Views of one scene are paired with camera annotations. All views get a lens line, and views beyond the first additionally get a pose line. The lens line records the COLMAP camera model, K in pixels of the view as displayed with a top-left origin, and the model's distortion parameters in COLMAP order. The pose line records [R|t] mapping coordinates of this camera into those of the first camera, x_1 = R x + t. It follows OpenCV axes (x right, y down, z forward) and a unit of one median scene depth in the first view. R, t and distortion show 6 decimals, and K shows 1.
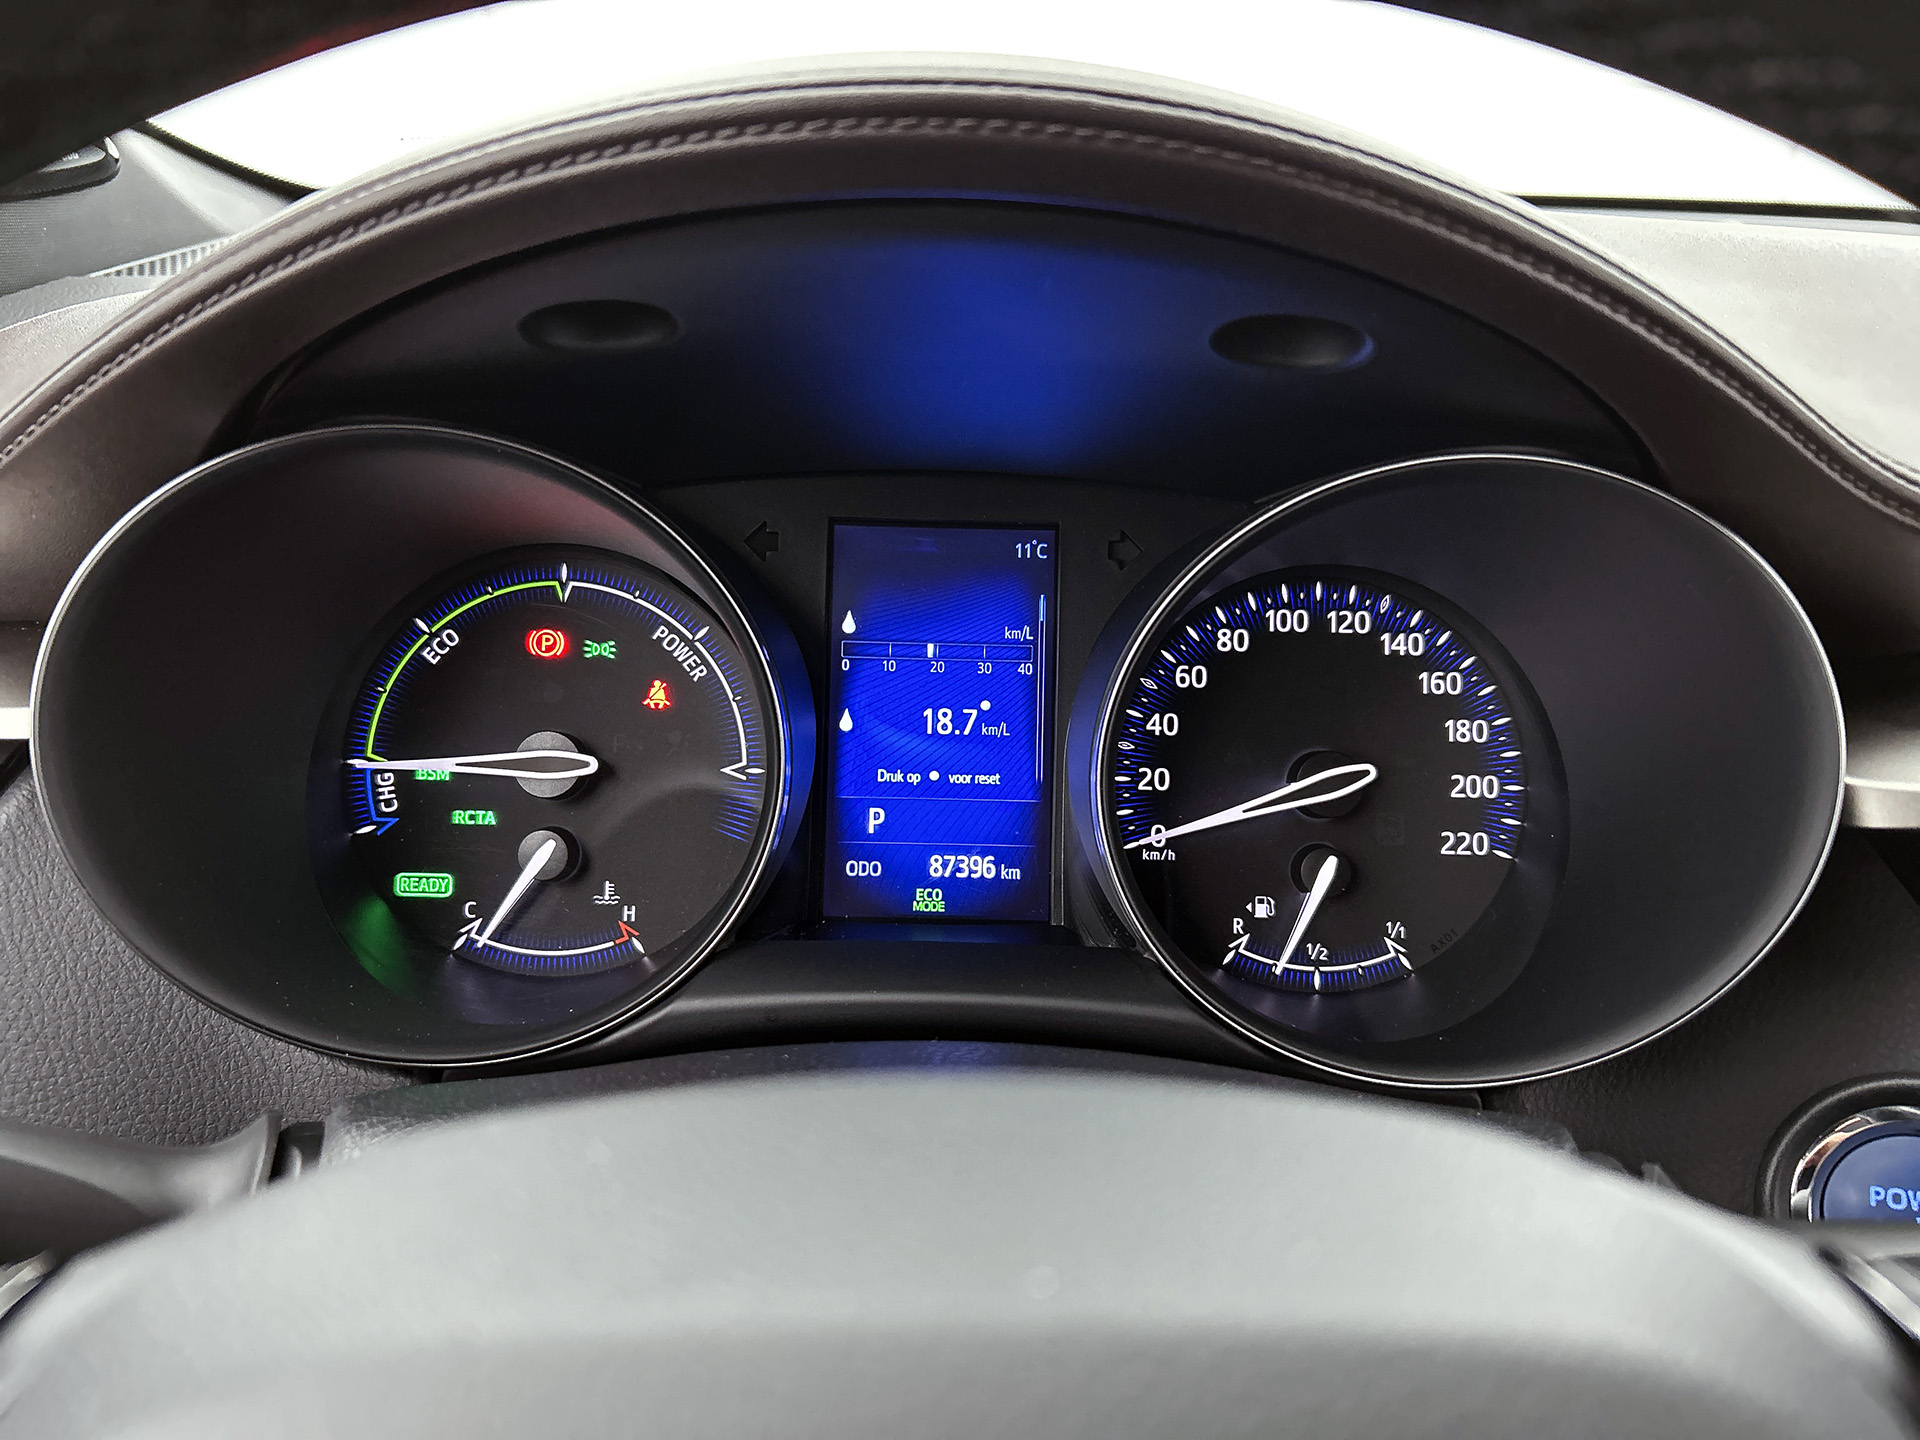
lens RADIAL K [[1504.8, 0, 987.9], [0, 1504.8, 718.1], [0, 0, 1]] dist [0.087262, -0.097908]
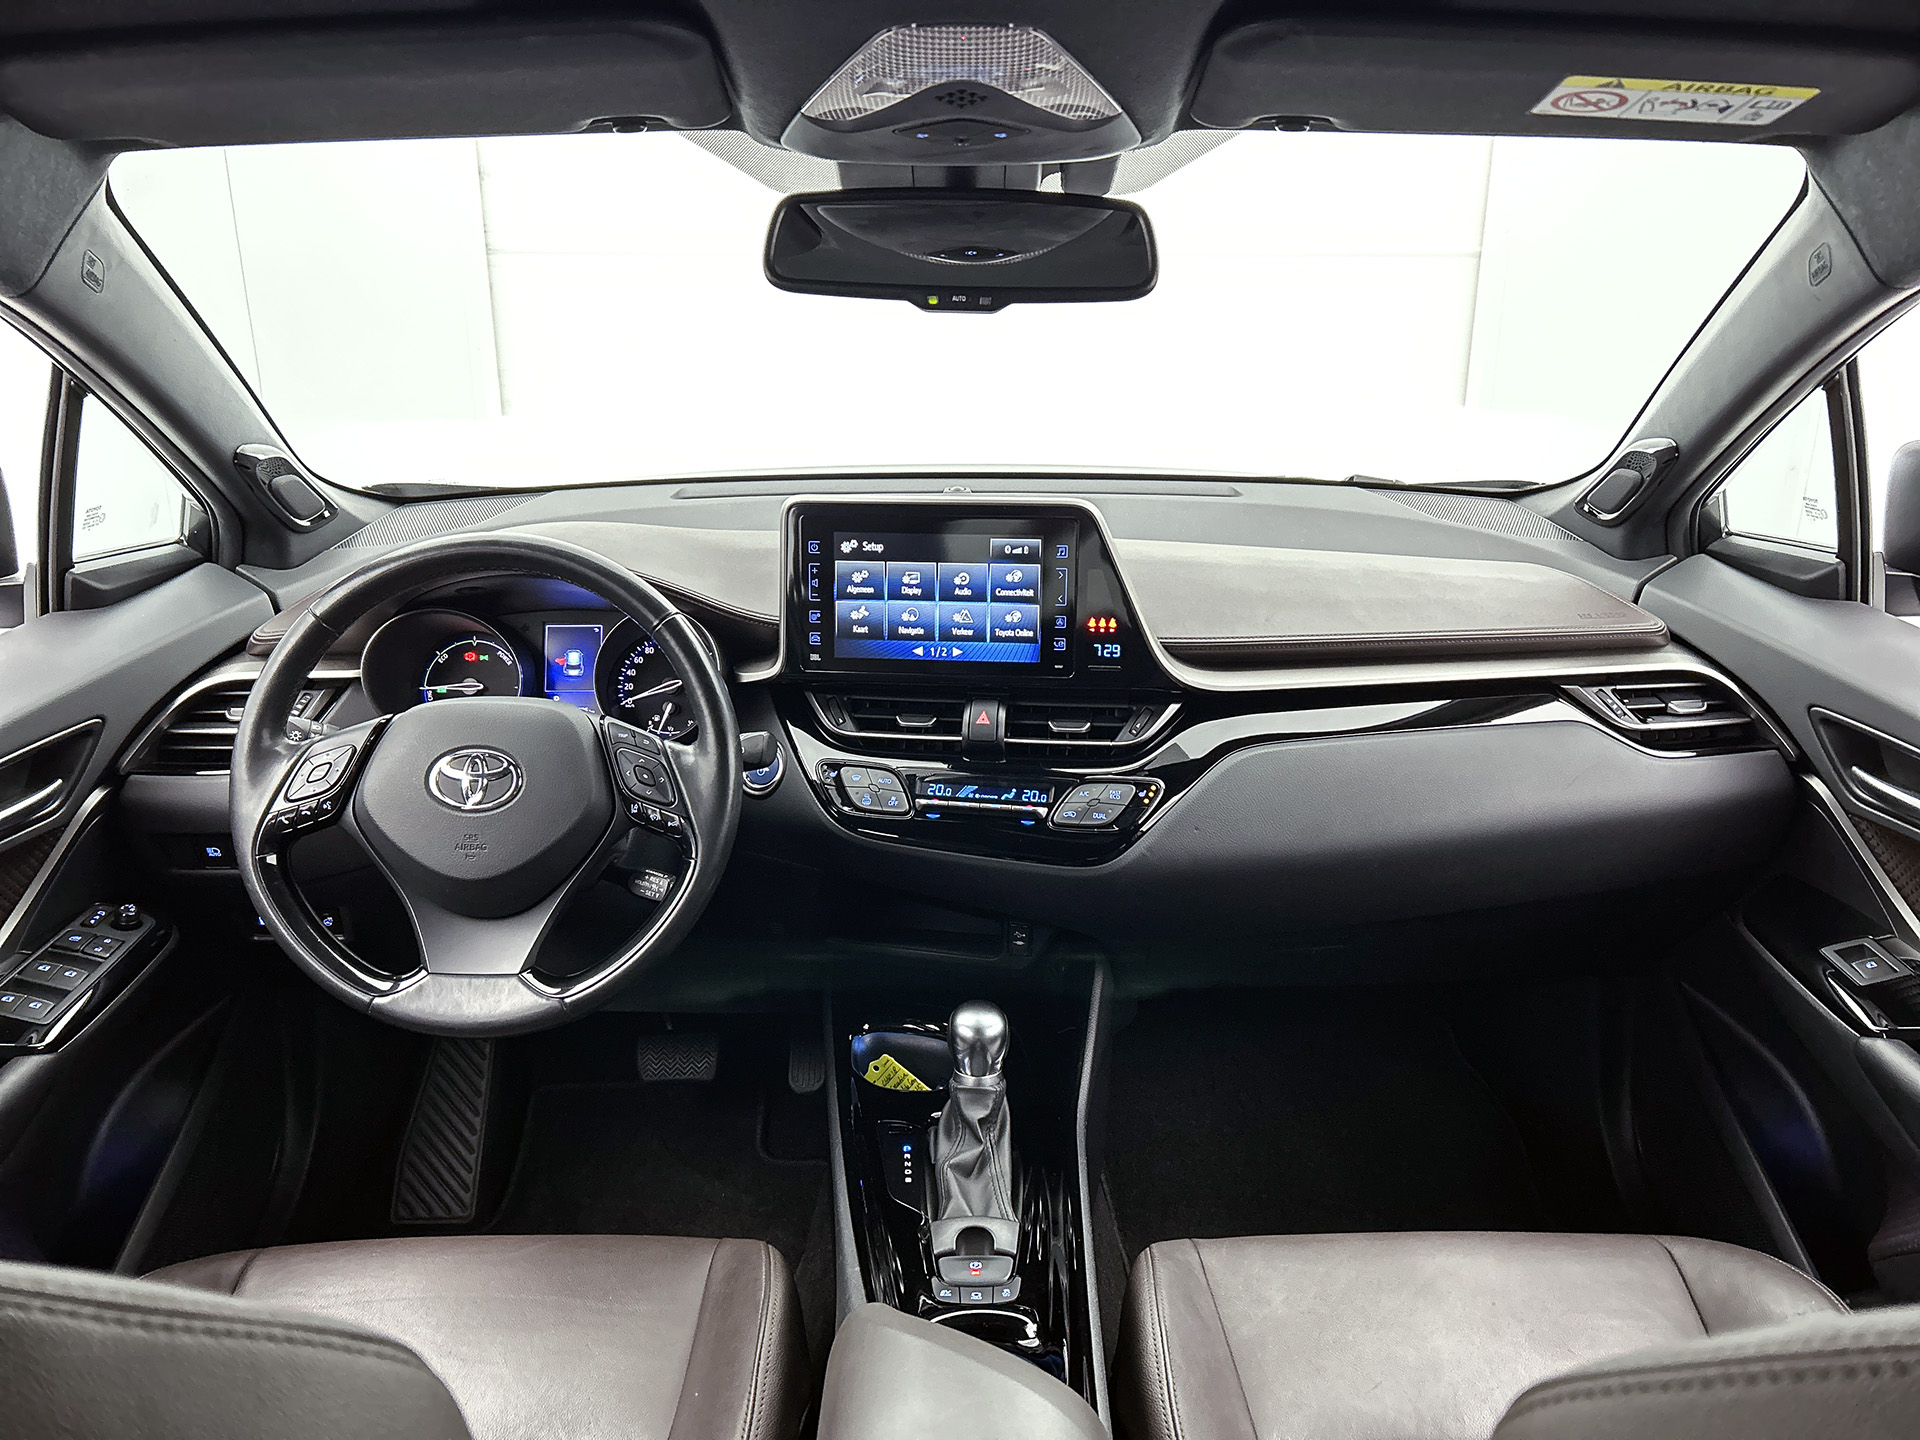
lens RADIAL K [[1504.8, 0, 987.9], [0, 1504.8, 718.1], [0, 0, 1]] dist [0.087262, -0.097908]
pose [[0.999425, -0.031307, -0.013050, 1.078263], [0.030746, 0.998677, -0.041214, 0.308882], [0.014323, 0.040789, 0.999065, -2.855337]]
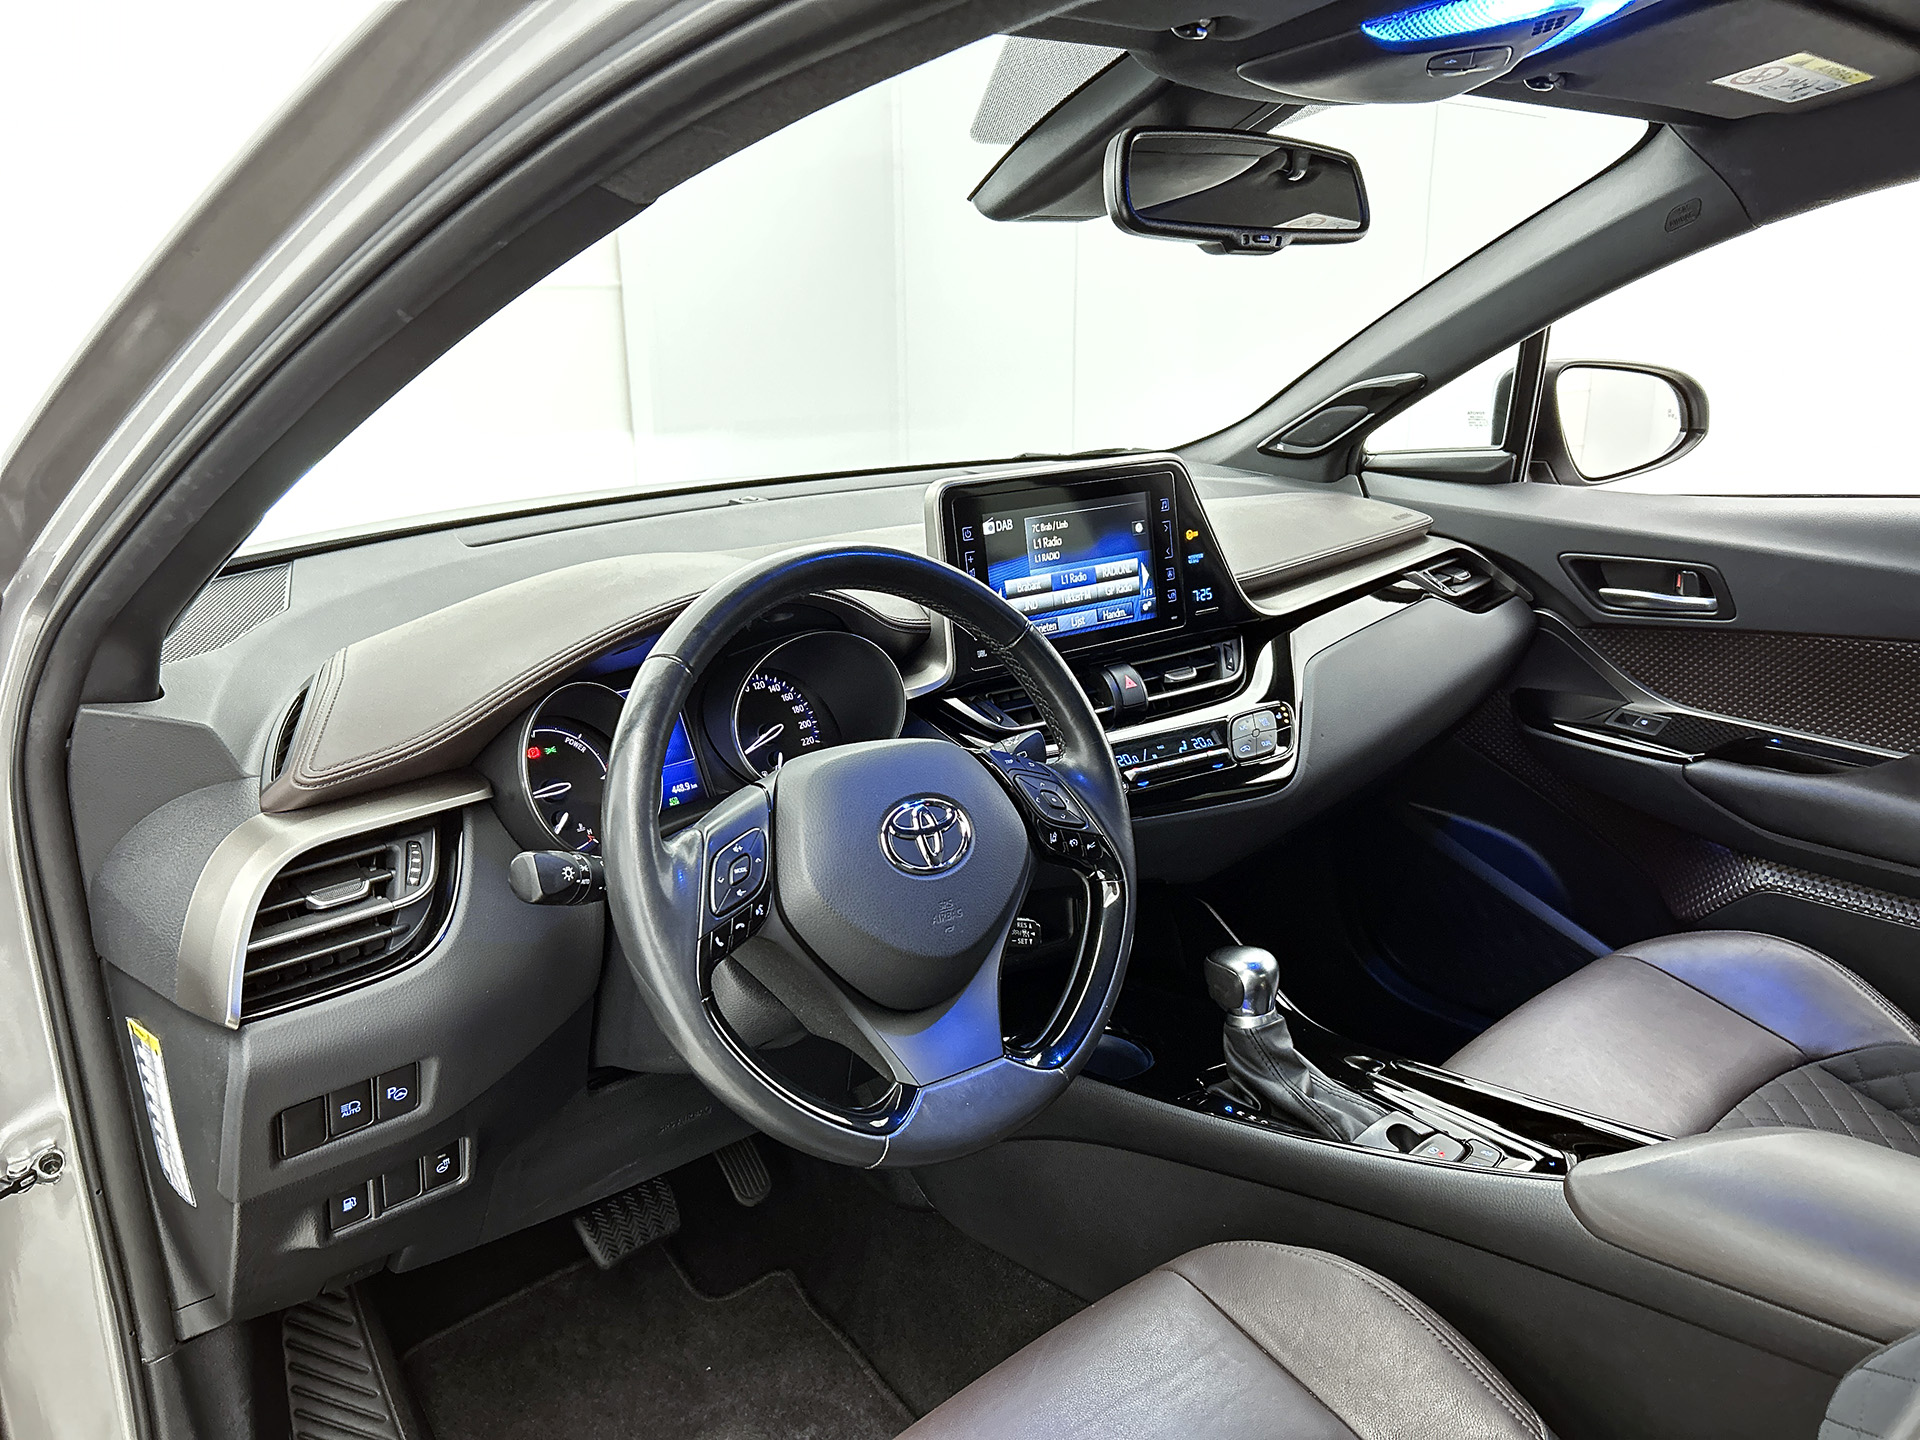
lens RADIAL K [[1504.8, 0, 987.9], [0, 1504.8, 718.1], [0, 0, 1]] dist [0.087262, -0.097908]
pose [[0.729714, -0.236097, 0.641697, -1.508410], [0.277664, 0.959948, 0.037441, 0.019790], [-0.624836, 0.150855, 0.766044, -1.792163]]
